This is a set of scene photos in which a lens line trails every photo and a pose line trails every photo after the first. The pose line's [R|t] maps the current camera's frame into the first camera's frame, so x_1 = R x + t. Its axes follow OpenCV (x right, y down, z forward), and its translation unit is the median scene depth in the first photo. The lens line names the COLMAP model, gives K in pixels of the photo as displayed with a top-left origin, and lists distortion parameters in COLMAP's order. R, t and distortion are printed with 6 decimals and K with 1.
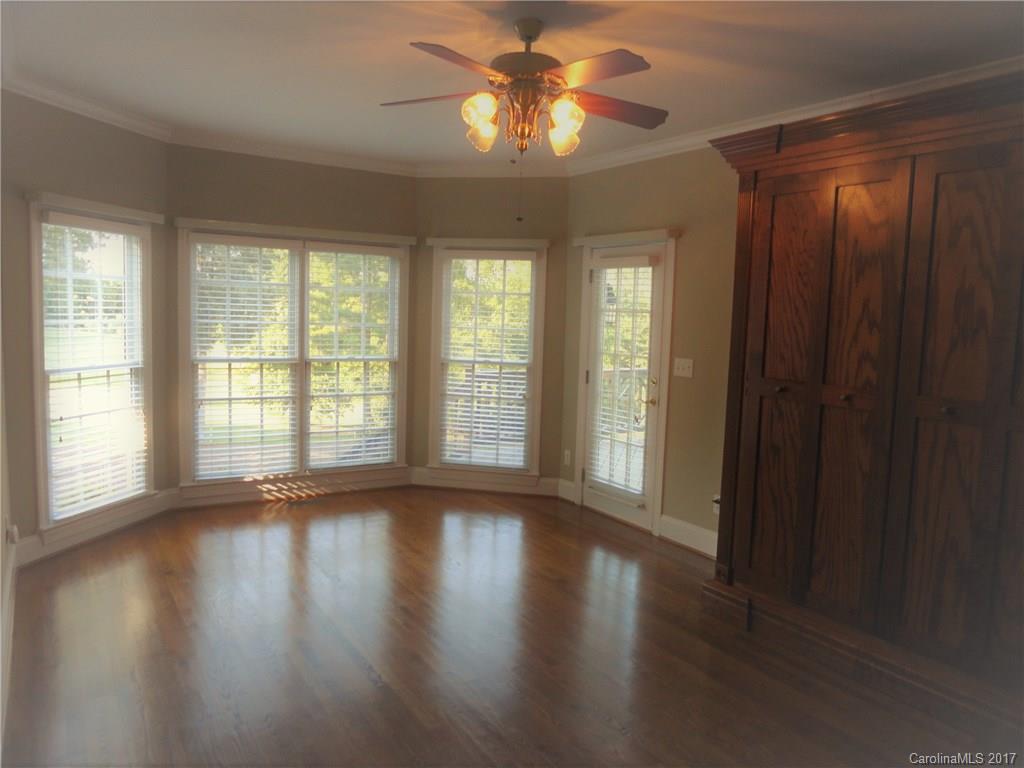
lens RADIAL K [[756.5, 0, 497.4], [0, 756.5, 385.1], [0, 0, 1]] dist [-0.009428, 0.006317]
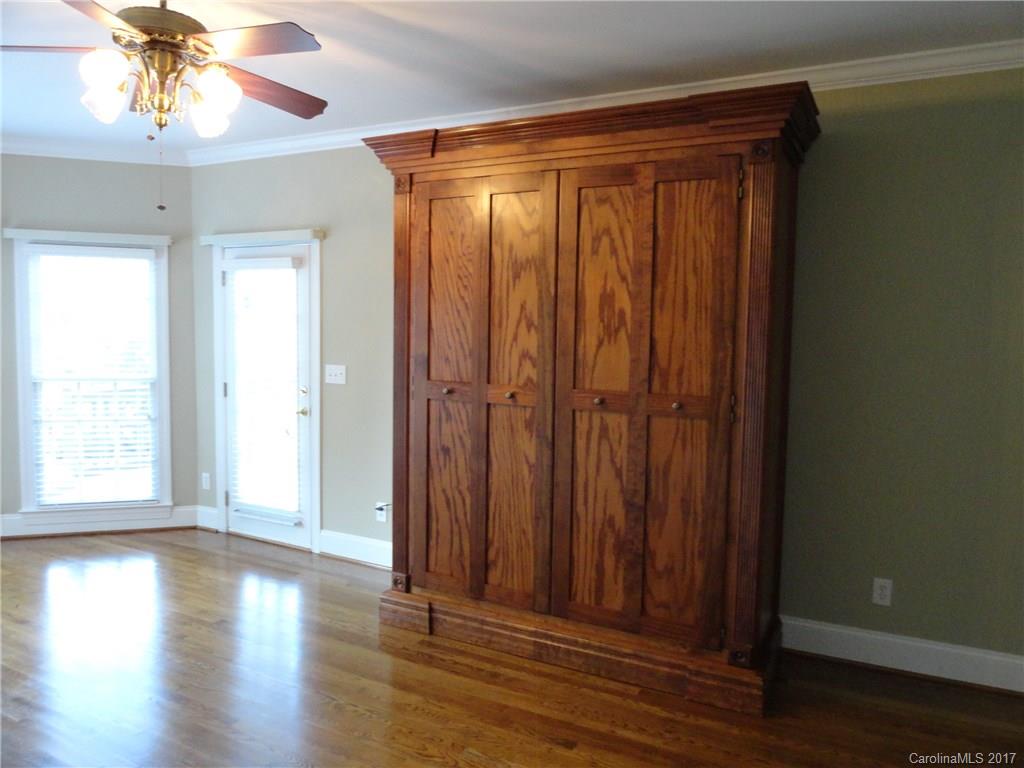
lens RADIAL K [[756.5, 0, 497.4], [0, 756.5, 385.1], [0, 0, 1]] dist [-0.009428, 0.006317]
pose [[0.870366, -0.055085, 0.489315, -0.063398], [0.058910, 0.998234, 0.007591, -0.006095], [-0.488869, 0.022219, 0.872074, 0.083165]]
